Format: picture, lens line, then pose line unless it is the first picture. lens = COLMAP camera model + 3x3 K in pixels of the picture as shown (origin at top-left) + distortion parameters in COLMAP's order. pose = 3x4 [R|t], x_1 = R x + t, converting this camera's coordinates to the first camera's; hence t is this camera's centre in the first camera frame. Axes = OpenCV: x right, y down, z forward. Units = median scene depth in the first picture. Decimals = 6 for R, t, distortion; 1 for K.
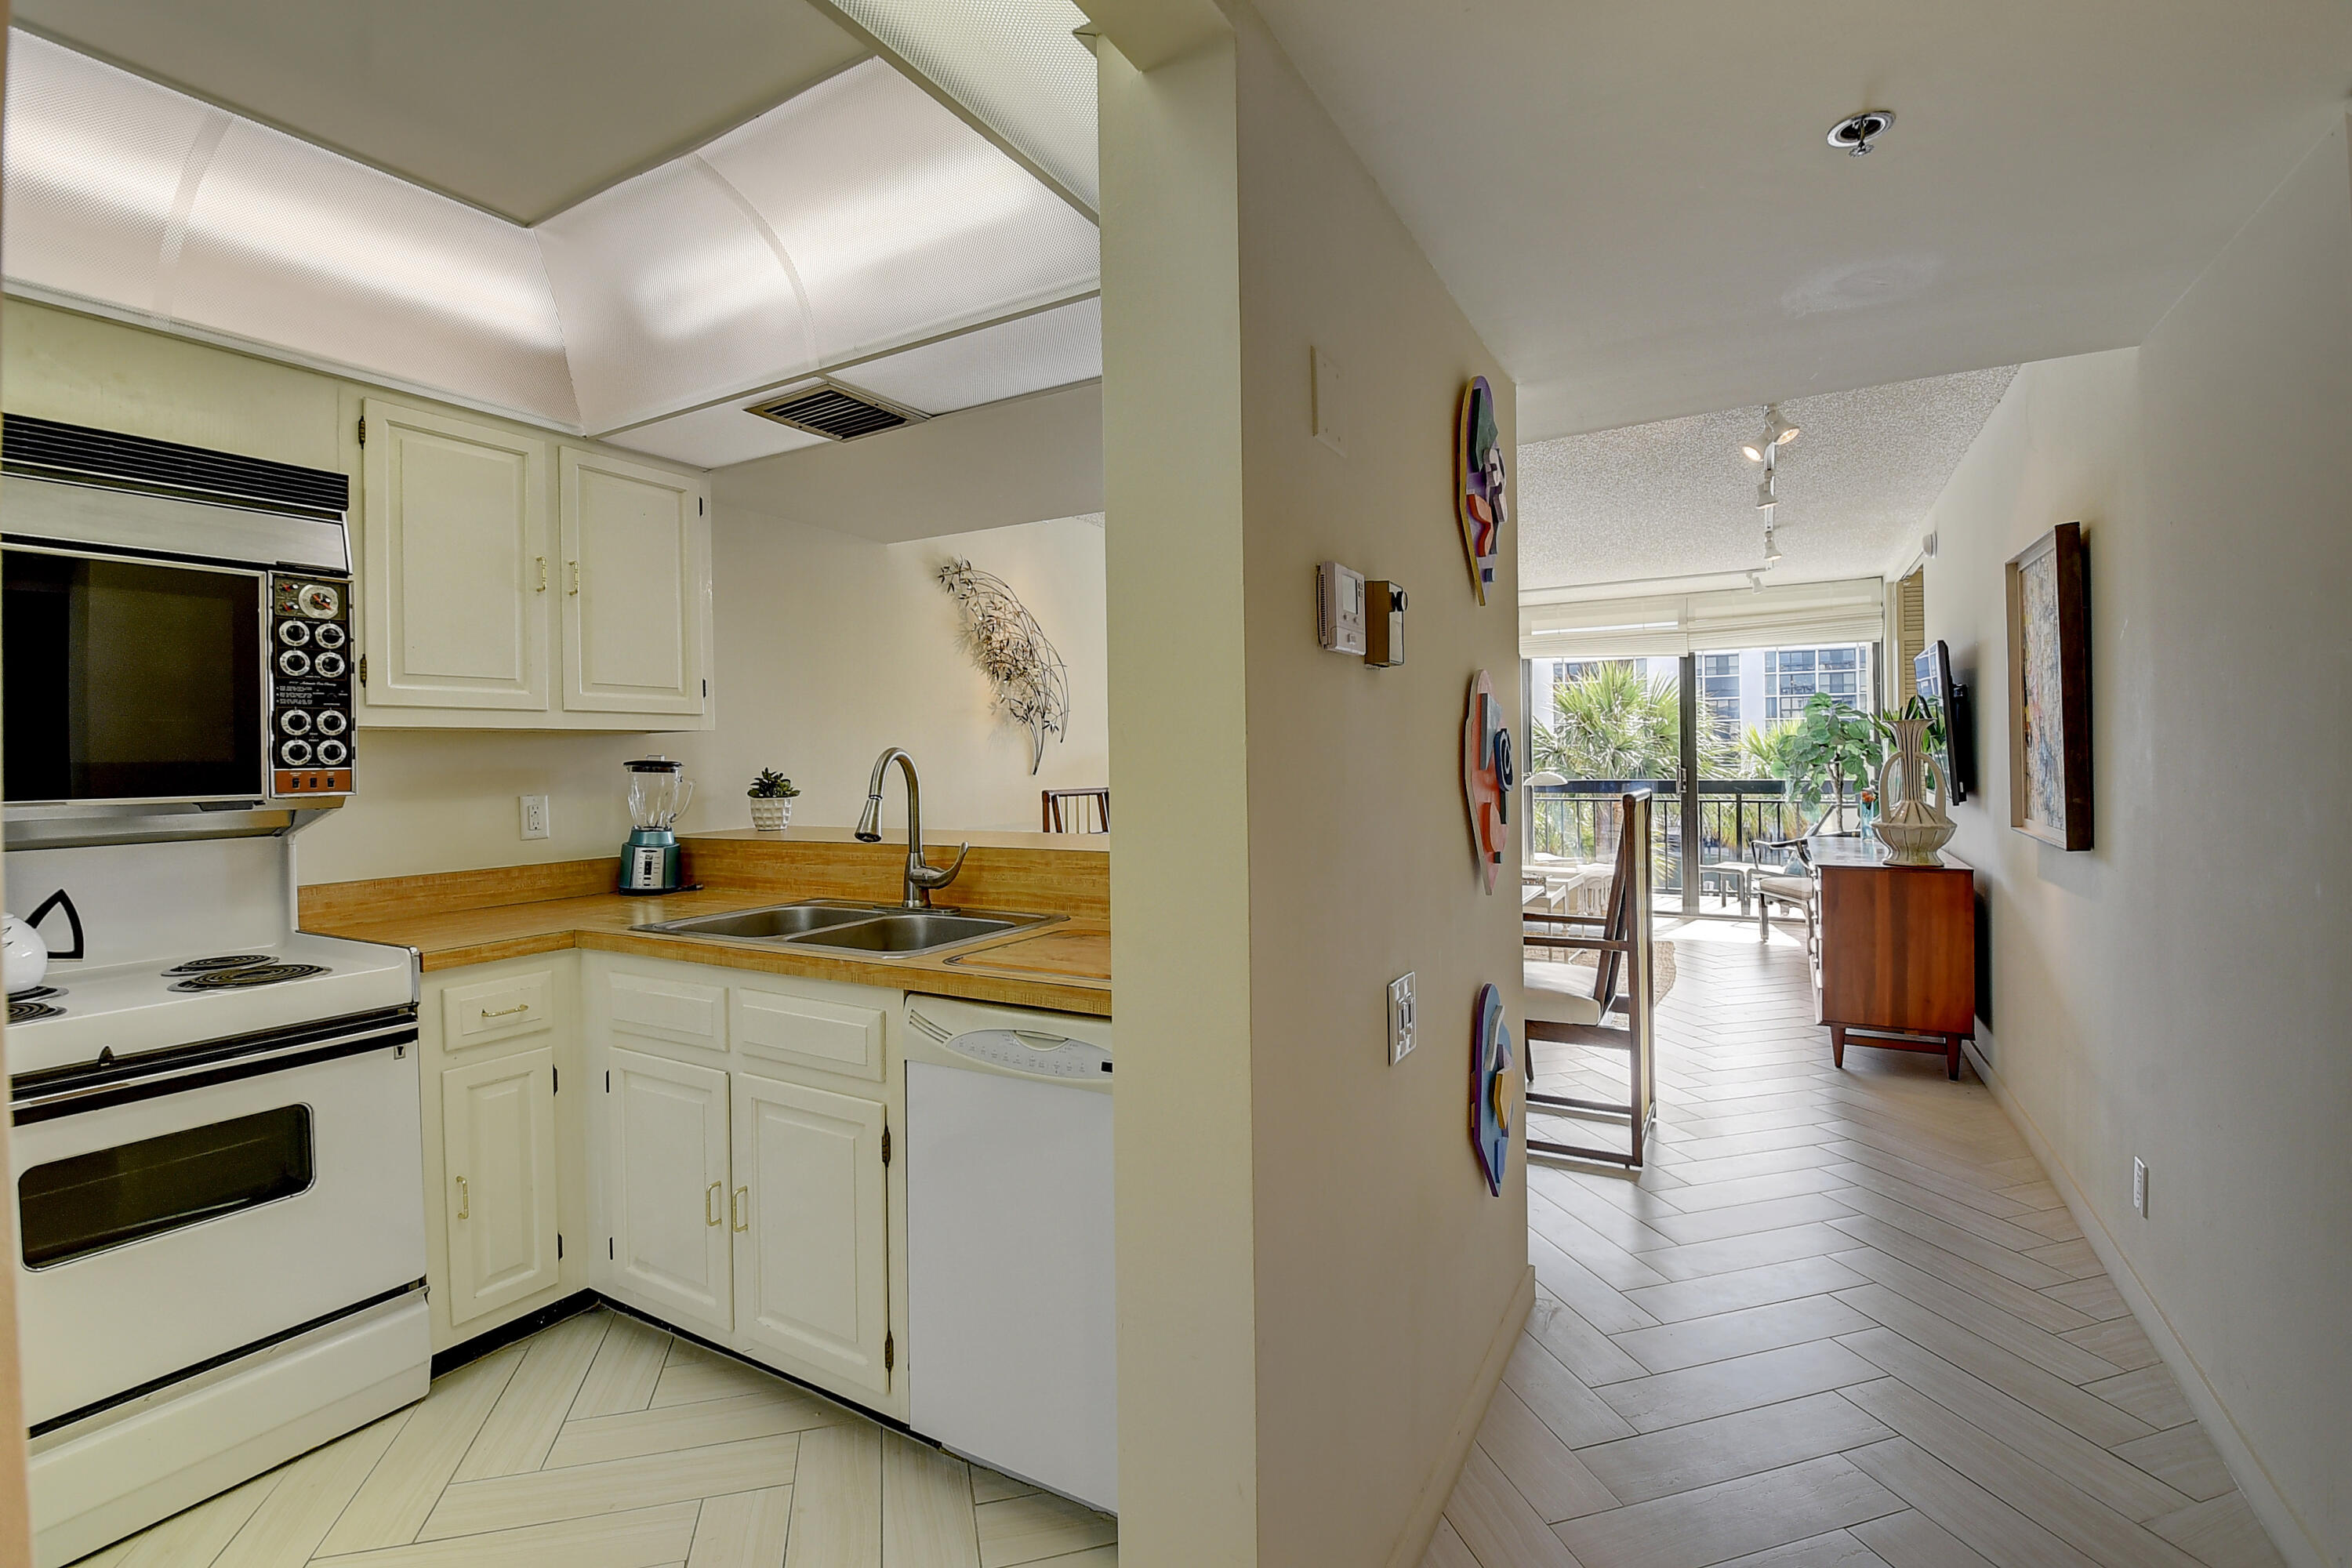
lens RADIAL K [[1033.9, 0, 1173.5], [0, 1033.9, 754.1], [0, 0, 1]] dist [0.012897, -0.031083]
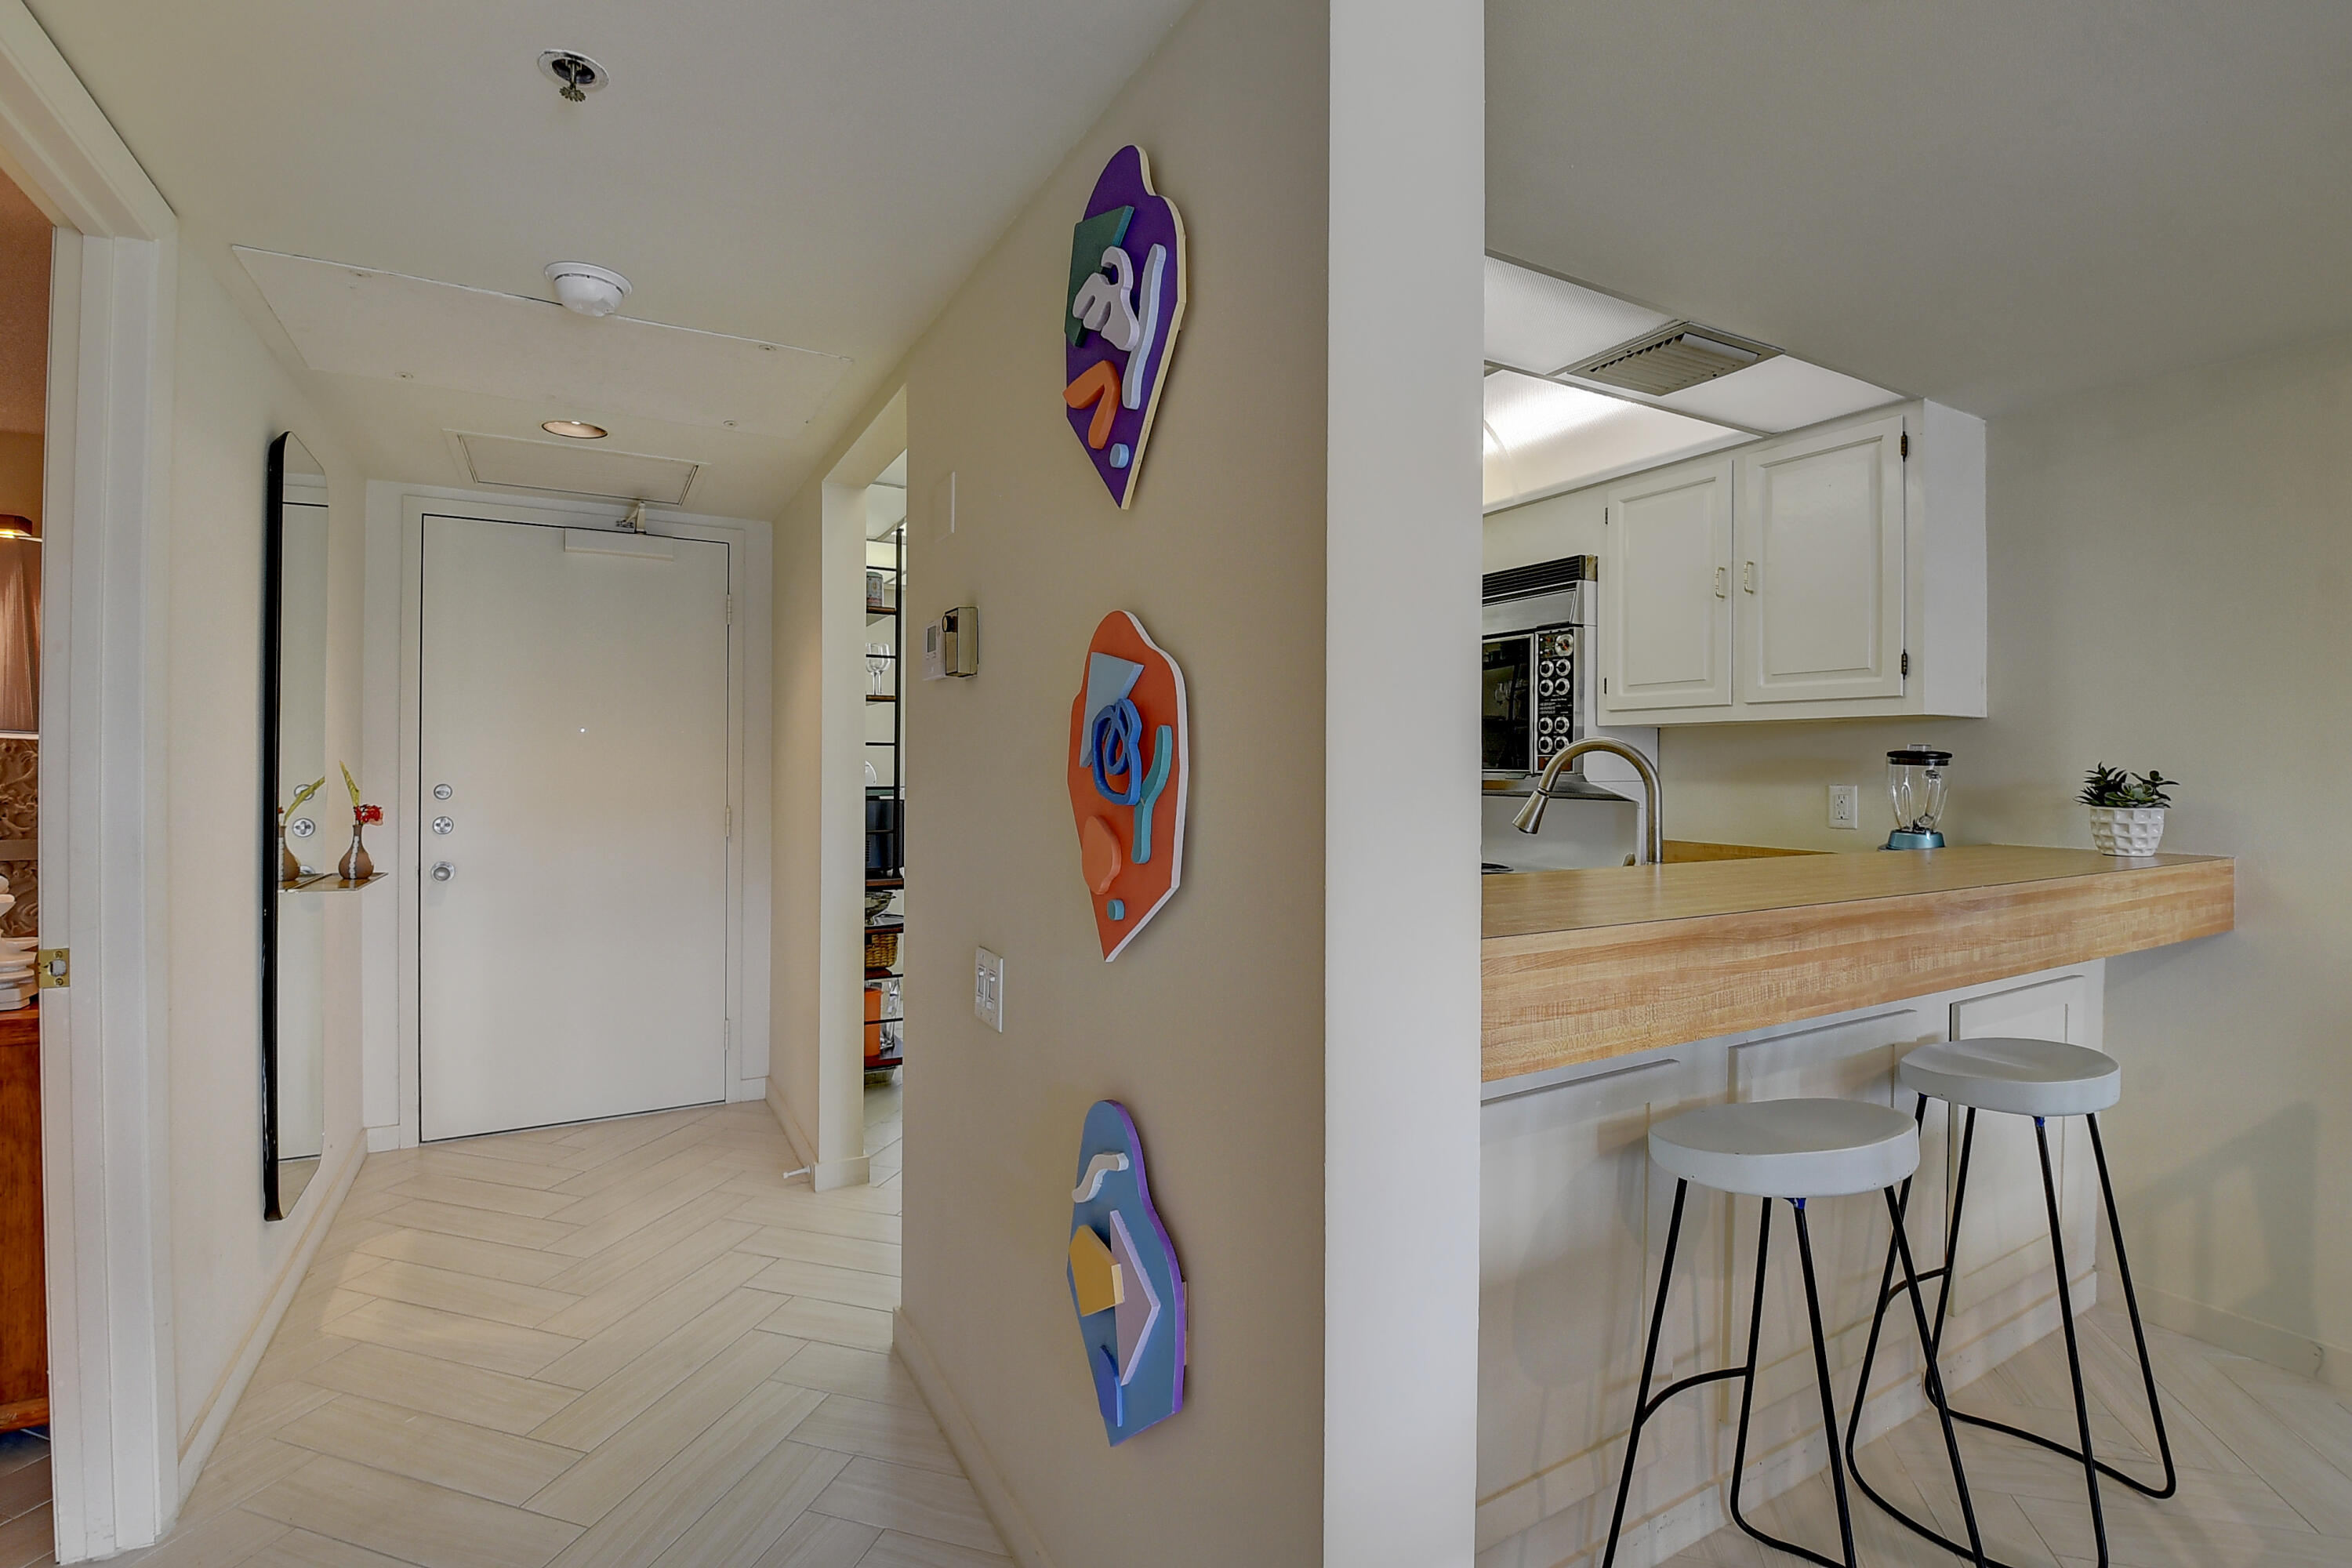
lens RADIAL K [[1048.4, 0, 1159.7], [0, 1048.4, 757.9], [0, 0, 1]] dist [0.013592, -0.030502]
pose [[-0.520229, 0.010743, -0.853959, 0.616545], [0.007331, 0.999940, 0.008113, 0.000729], [0.853995, -0.002040, -0.520277, 0.997608]]
